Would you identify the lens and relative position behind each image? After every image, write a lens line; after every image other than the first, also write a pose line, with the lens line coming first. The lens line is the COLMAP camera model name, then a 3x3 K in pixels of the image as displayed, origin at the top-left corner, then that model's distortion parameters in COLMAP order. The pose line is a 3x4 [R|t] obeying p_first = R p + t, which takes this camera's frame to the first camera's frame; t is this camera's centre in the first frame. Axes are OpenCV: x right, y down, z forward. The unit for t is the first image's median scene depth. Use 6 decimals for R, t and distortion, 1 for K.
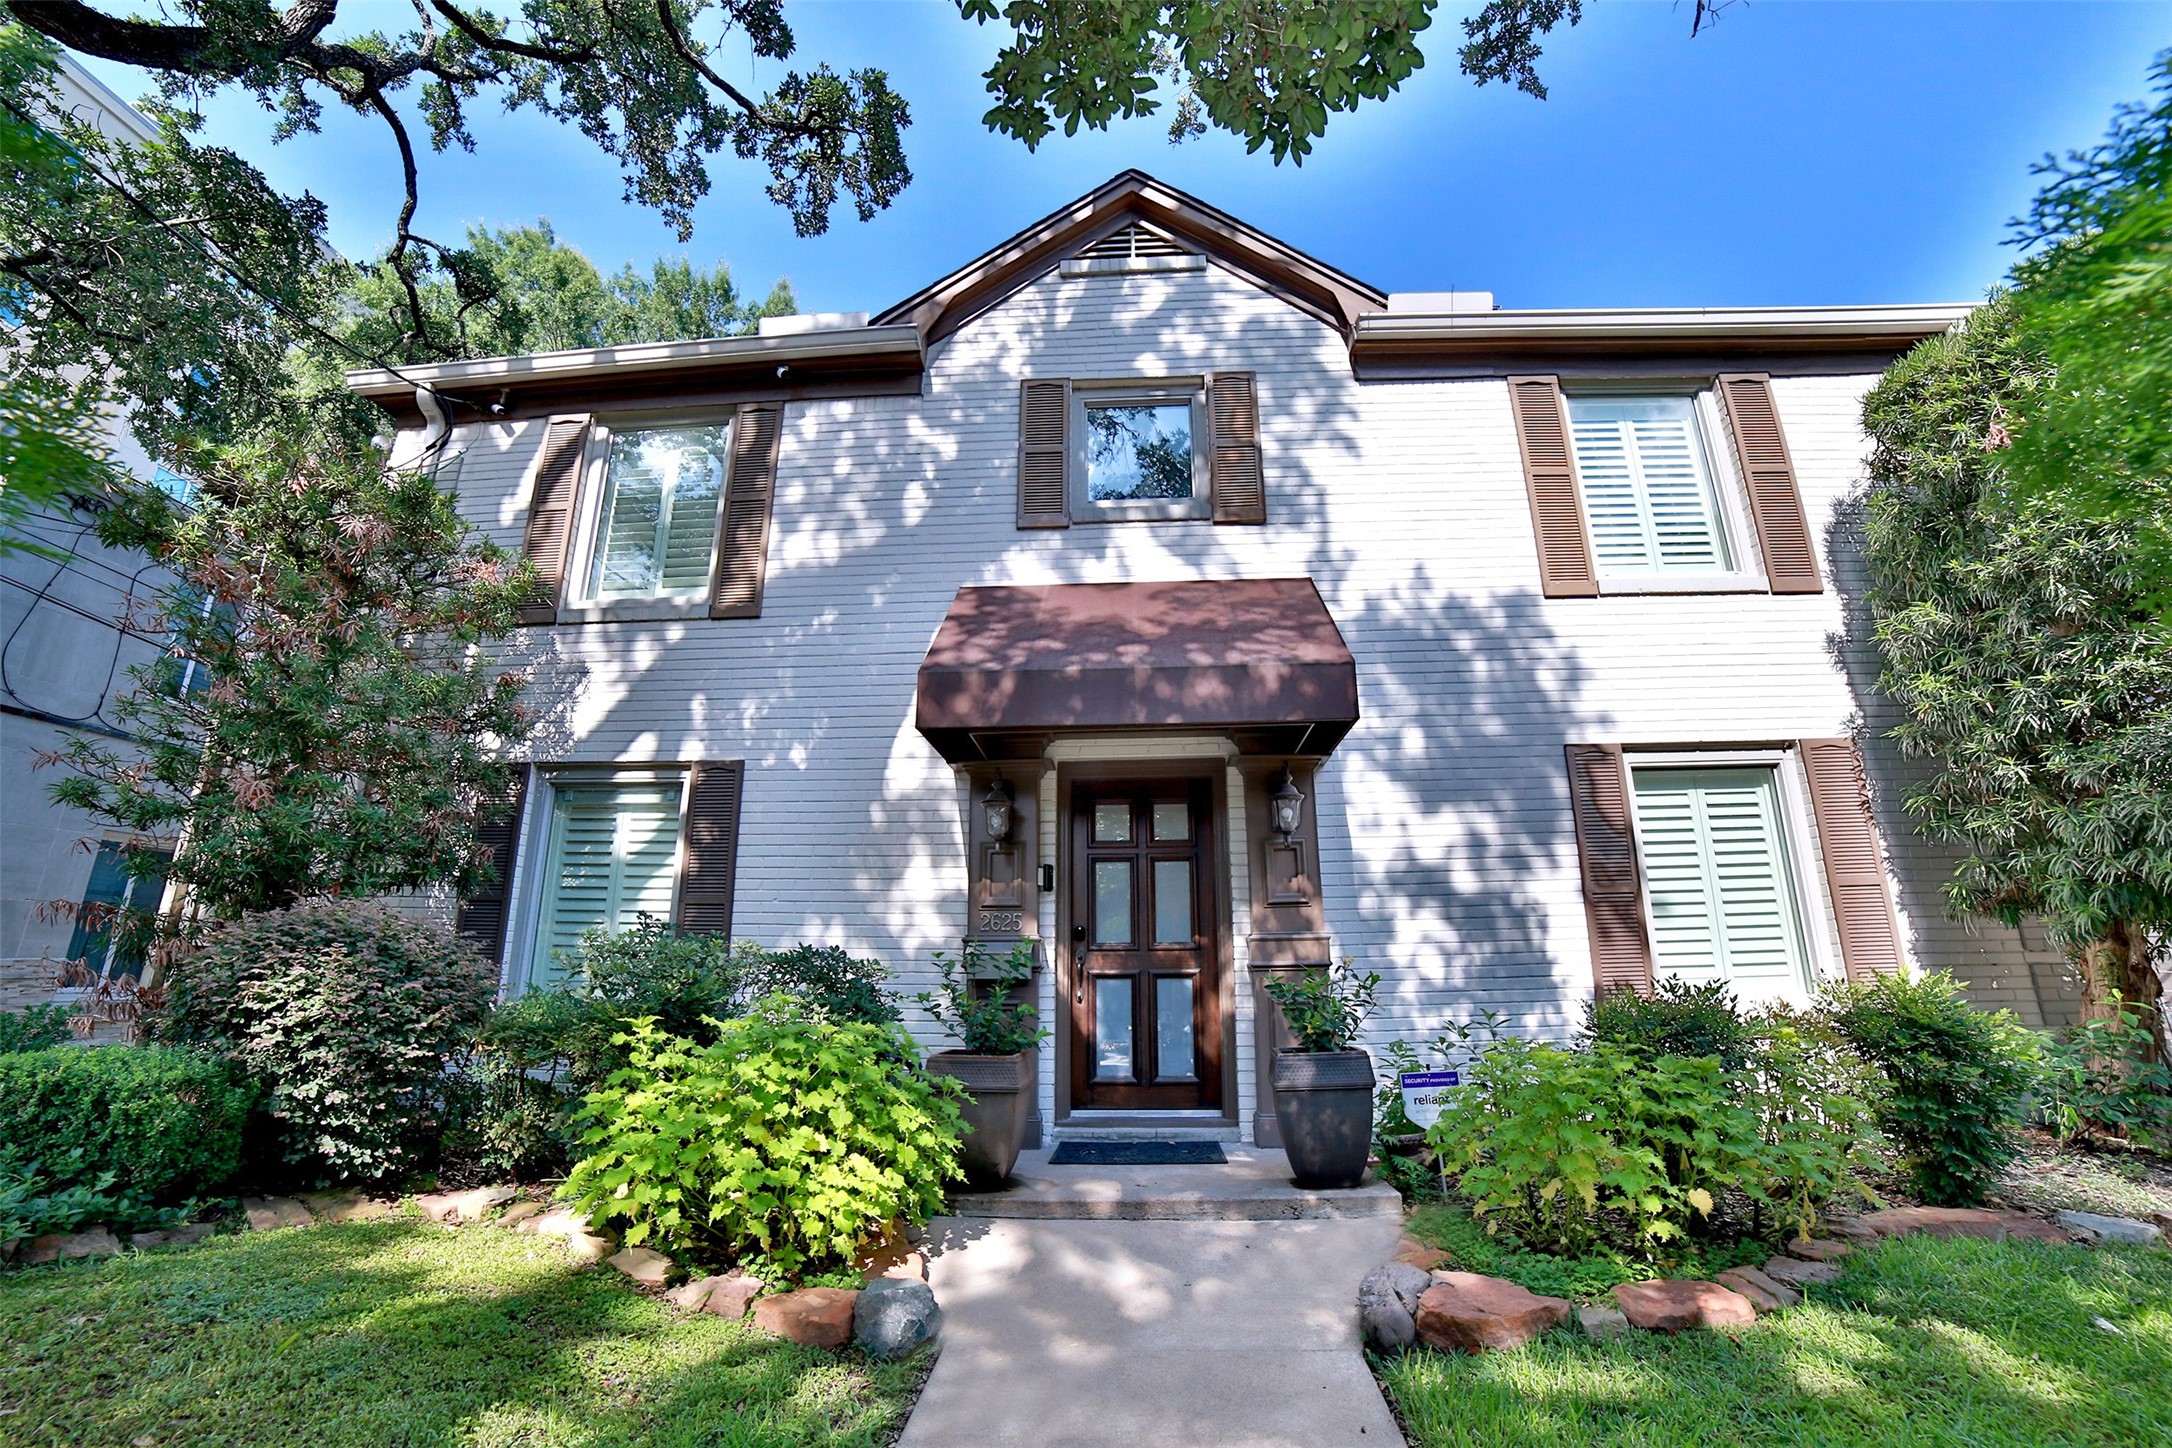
lens RADIAL K [[934.2, 0, 1086.0], [0, 934.2, 724.0], [0, 0, 1]] dist [-0.113353, 0.044776]
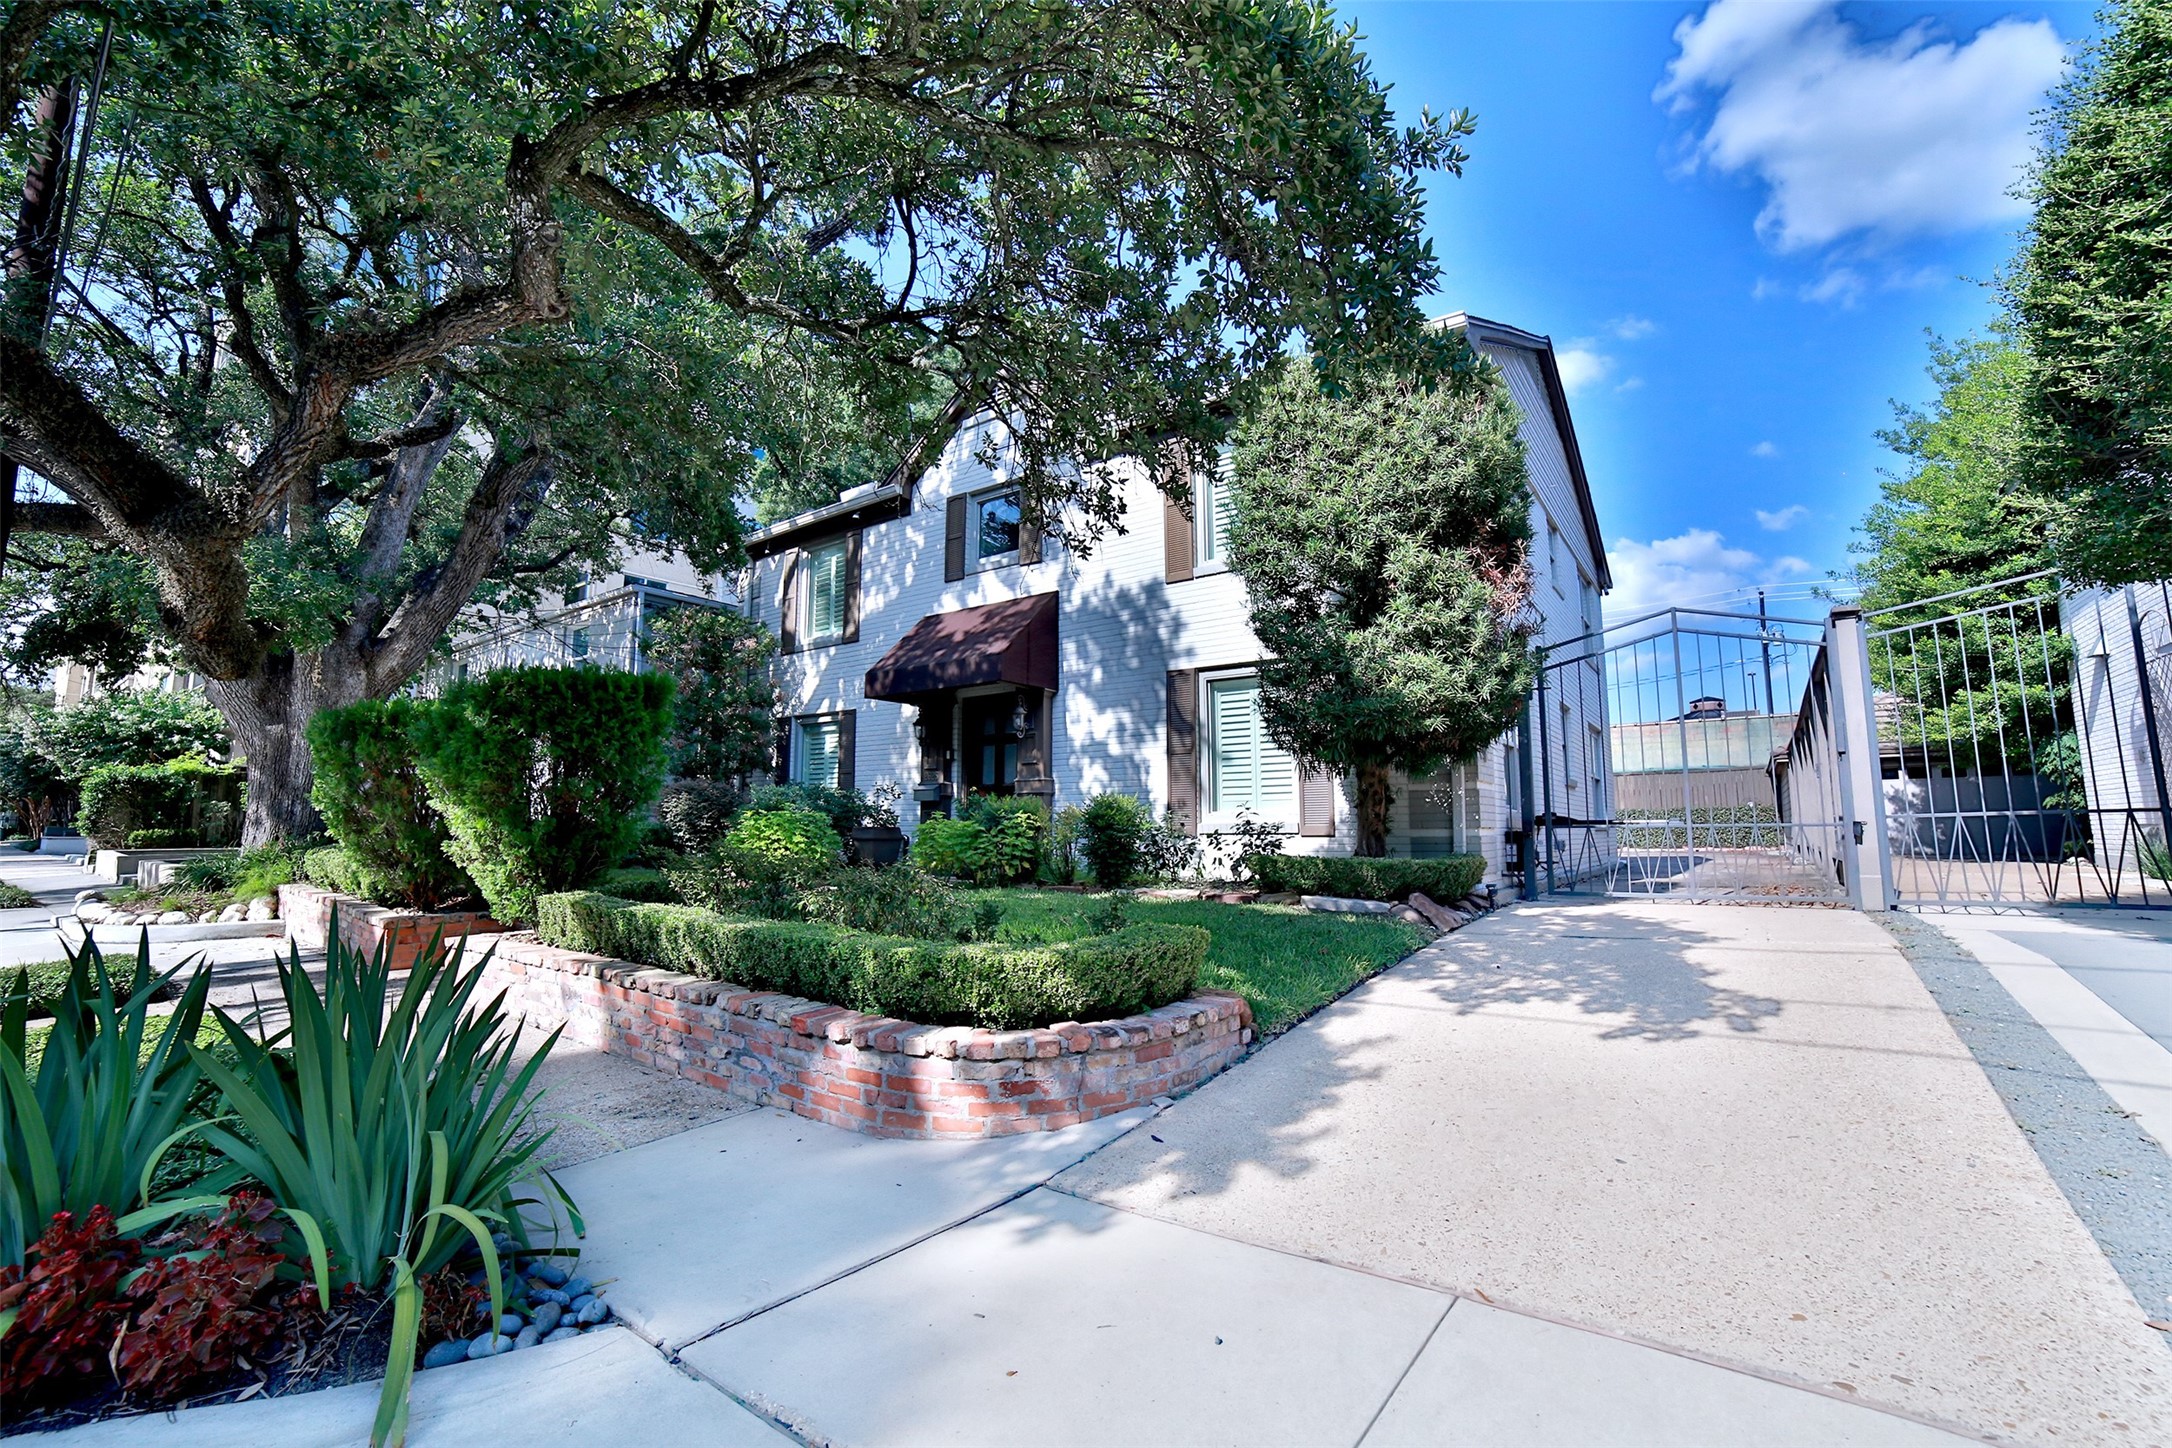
lens RADIAL K [[934.2, 0, 1086.0], [0, 934.2, 724.0], [0, 0, 1]] dist [-0.113353, 0.044776]
pose [[0.841793, -0.061615, -0.536272, 1.294983], [0.142333, 0.983642, 0.110408, -0.092224], [0.520697, -0.169270, 0.836793, -0.588718]]
